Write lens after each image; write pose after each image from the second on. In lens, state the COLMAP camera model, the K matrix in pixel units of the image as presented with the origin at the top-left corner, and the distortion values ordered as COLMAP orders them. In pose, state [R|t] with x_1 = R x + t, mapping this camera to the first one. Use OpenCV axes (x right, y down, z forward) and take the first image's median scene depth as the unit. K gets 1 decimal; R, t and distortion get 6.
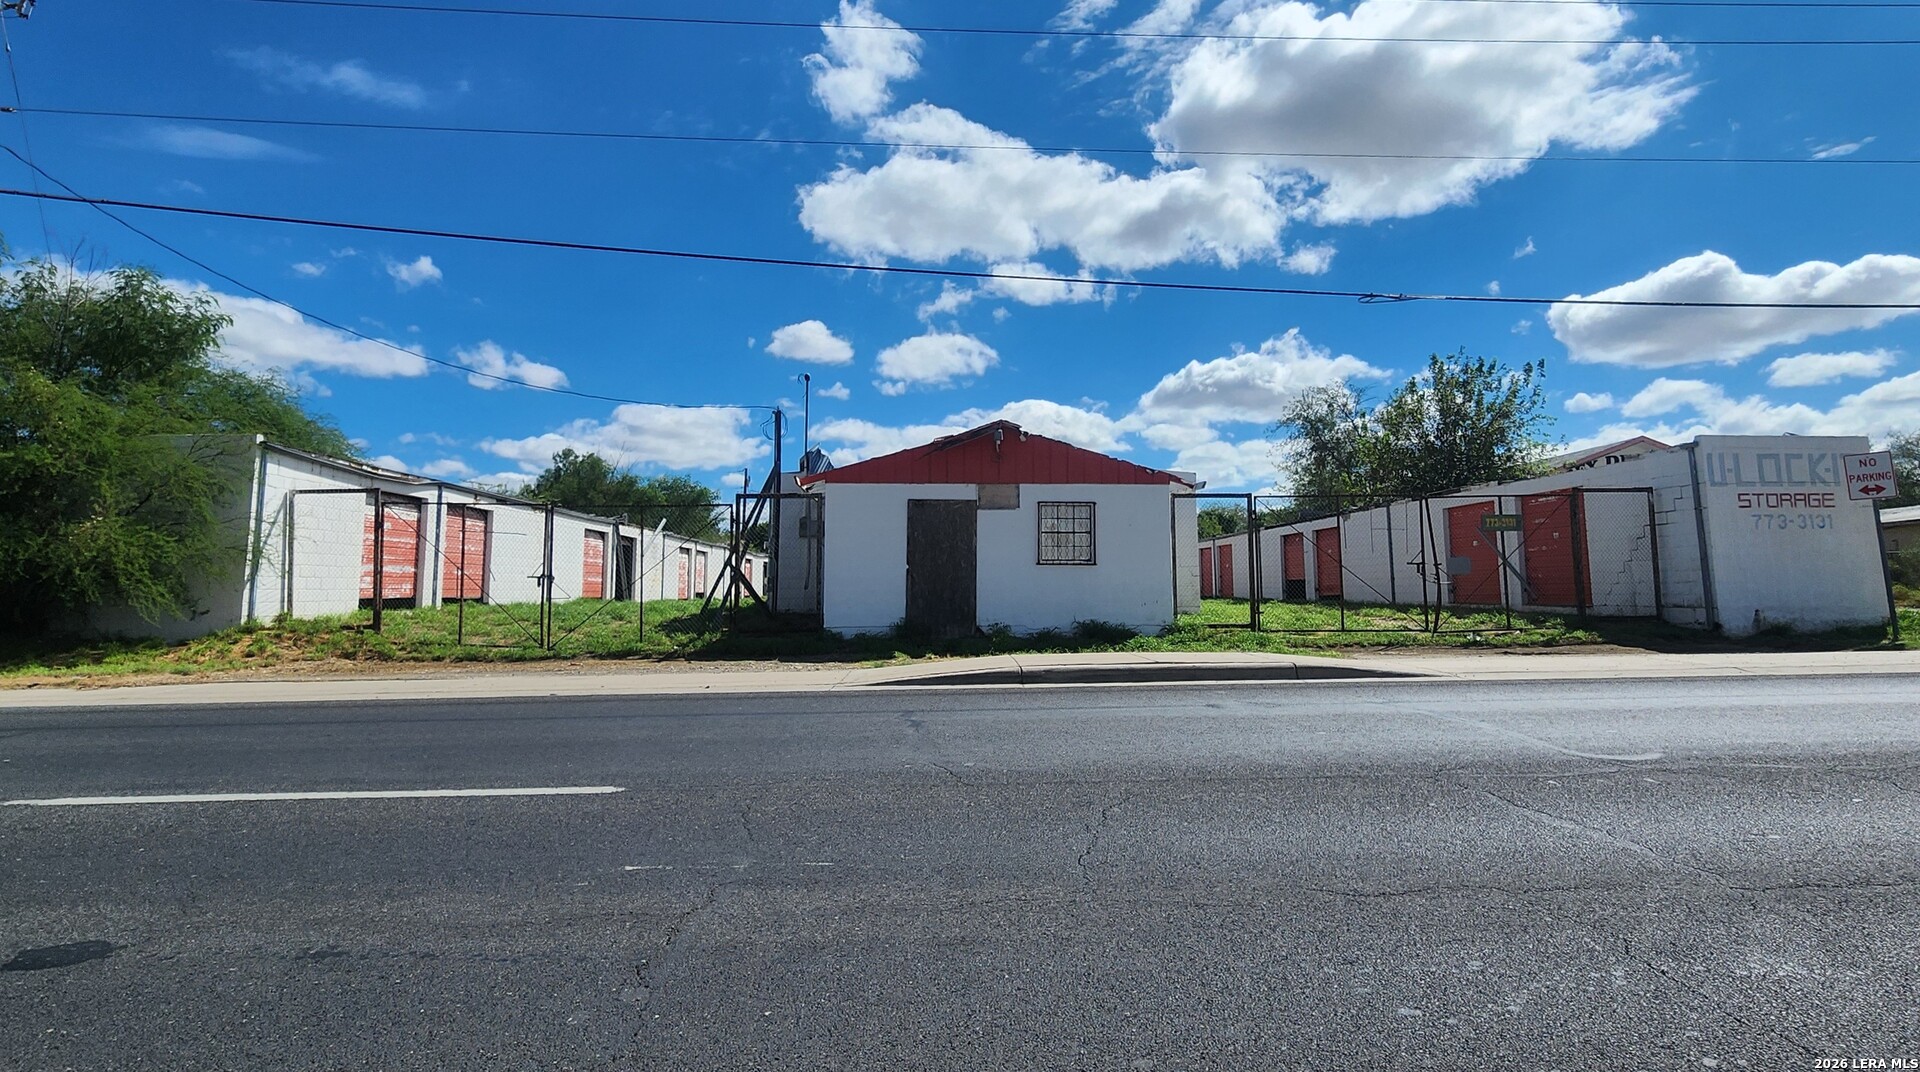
lens RADIAL K [[1009.0, 0, 998.9], [0, 1009.0, 464.4], [0, 0, 1]] dist [-0.000647, 0.000479]
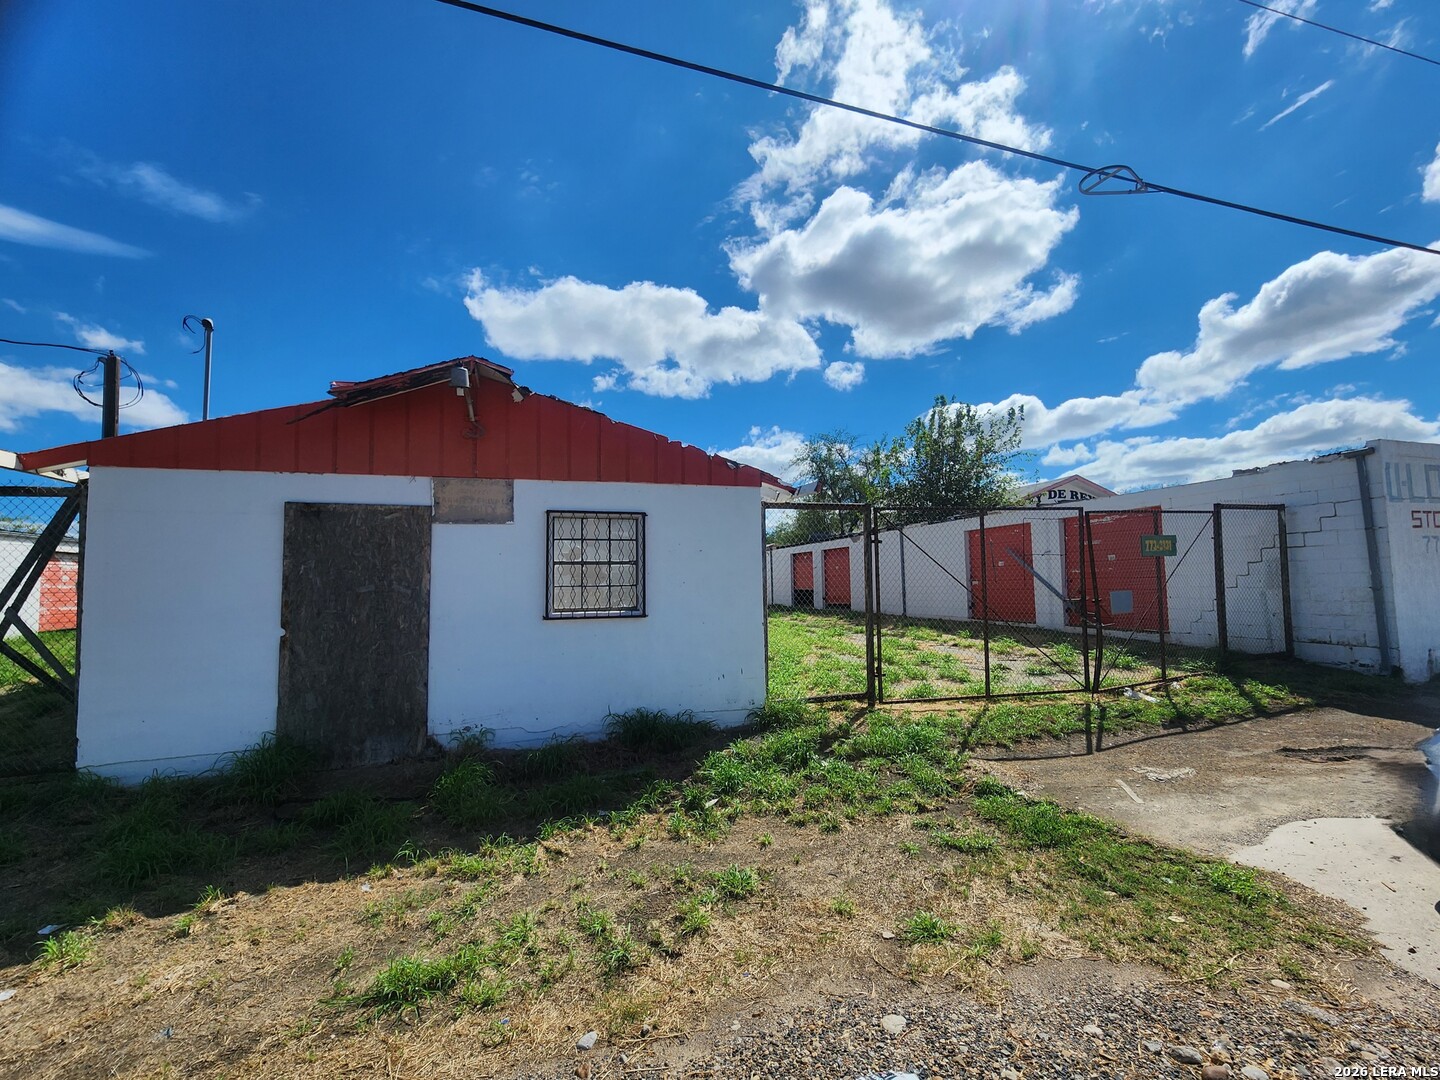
lens RADIAL K [[609.8, 0, 719.2], [0, 609.8, 541.8], [0, 0, 1]] dist [0.000419, 0.000425]
pose [[0.973975, 0.000239, 0.226655, 0.055551], [-0.012976, 0.998418, 0.054708, 0.034145], [-0.226284, -0.056226, 0.972437, 0.631927]]
